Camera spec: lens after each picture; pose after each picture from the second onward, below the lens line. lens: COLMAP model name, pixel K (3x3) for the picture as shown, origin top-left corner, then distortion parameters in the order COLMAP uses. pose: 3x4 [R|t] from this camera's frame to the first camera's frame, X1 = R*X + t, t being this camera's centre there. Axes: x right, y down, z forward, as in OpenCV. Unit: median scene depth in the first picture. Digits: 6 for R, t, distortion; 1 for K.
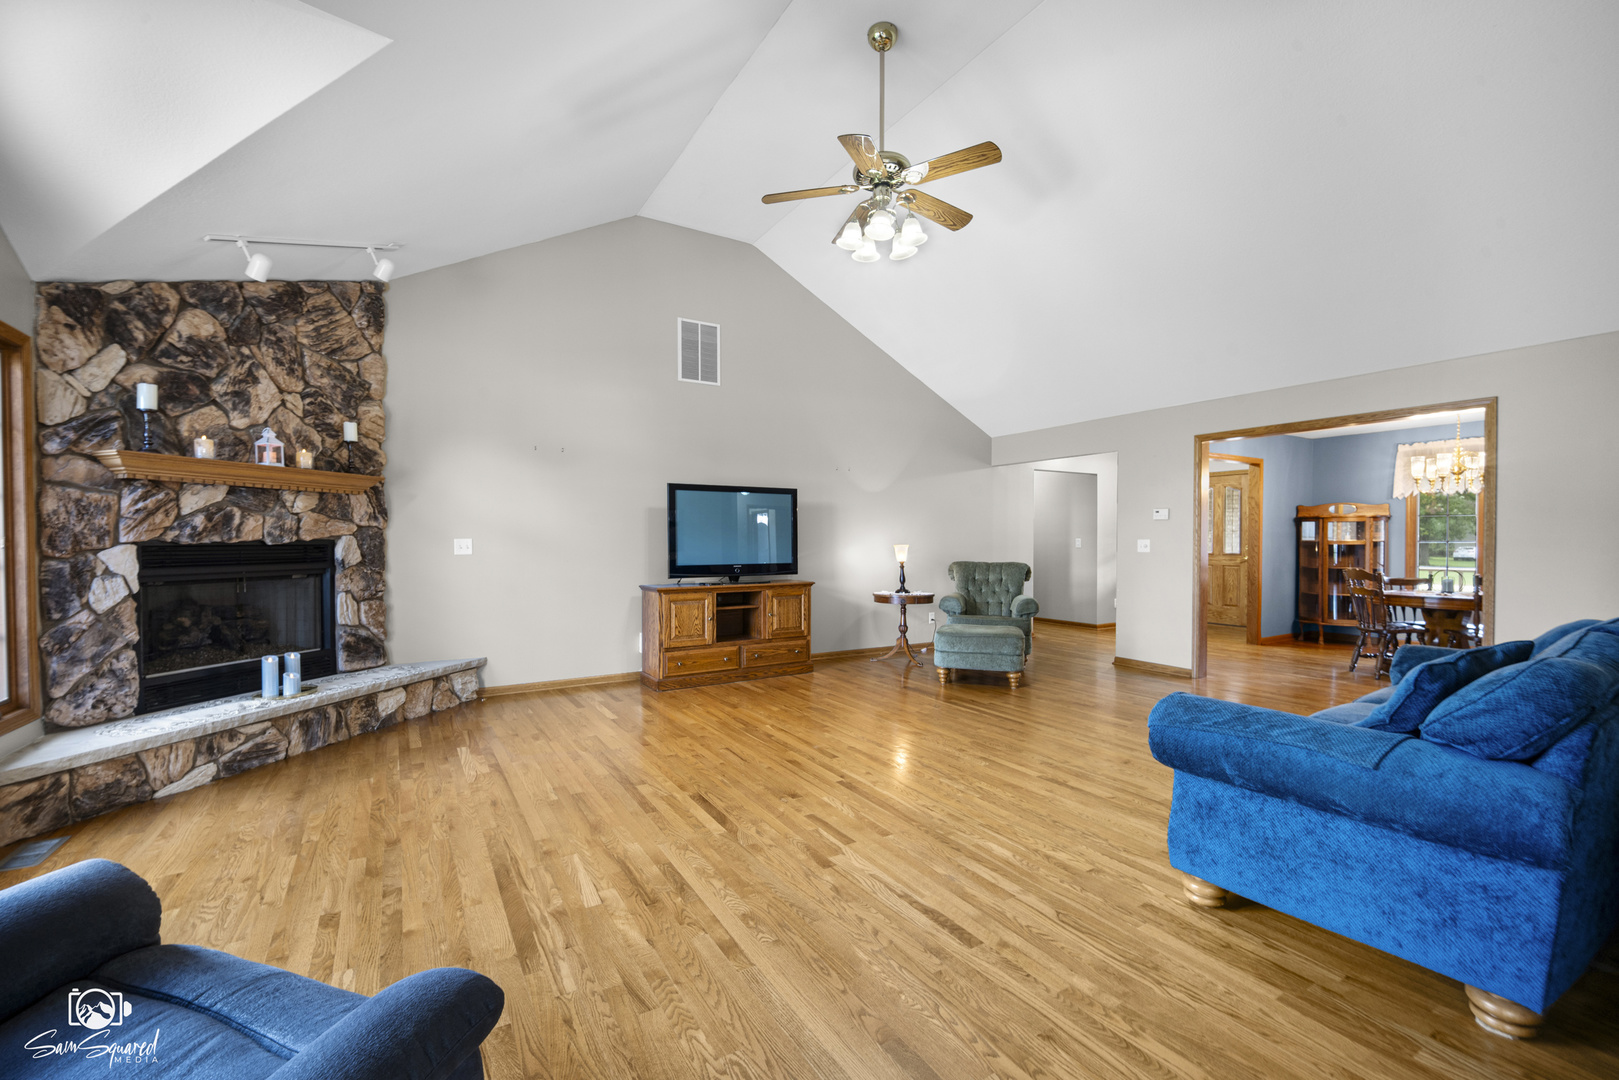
lens RADIAL K [[678.9, 0, 816.3], [0, 678.9, 545.7], [0, 0, 1]] dist [-0.001466, -0.001758]
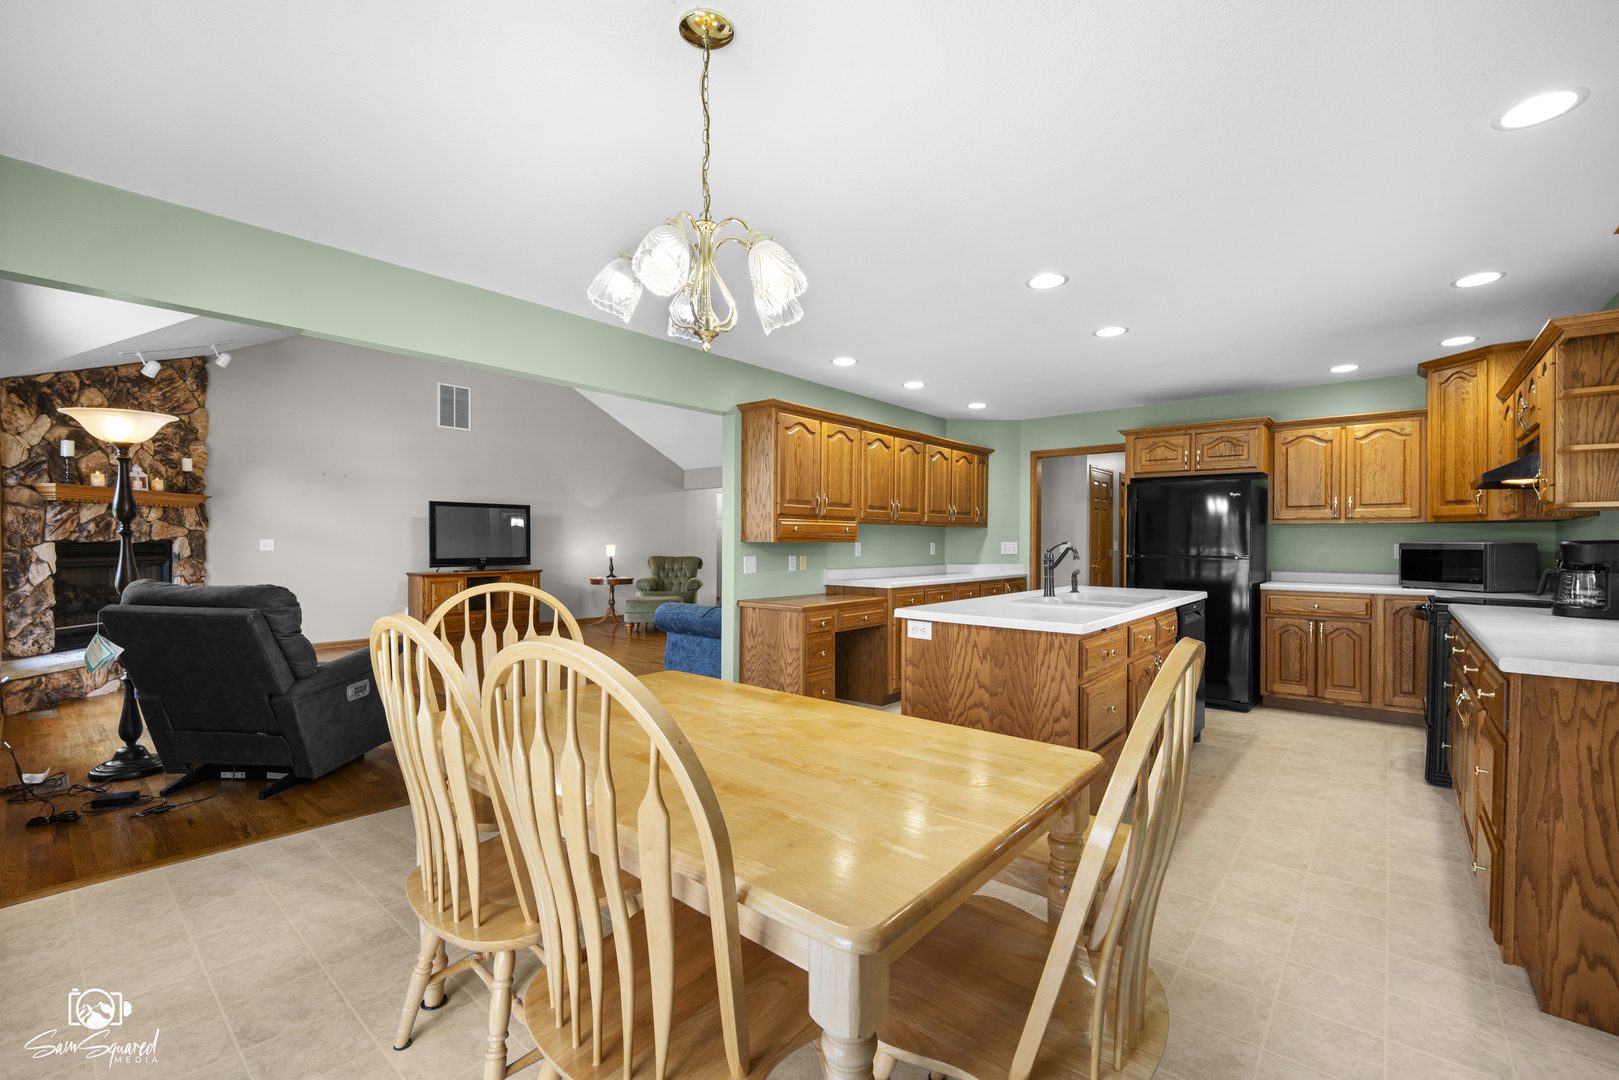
lens RADIAL K [[678.4, 0, 817.5], [0, 678.4, 541.9], [0, 0, 1]] dist [-0.019895, 0.000214]
pose [[0.948300, 0.000971, 0.317373, 0.143245], [0.001713, 0.999965, -0.008178, 0.010525], [-0.317370, 0.008299, 0.948265, -0.819605]]
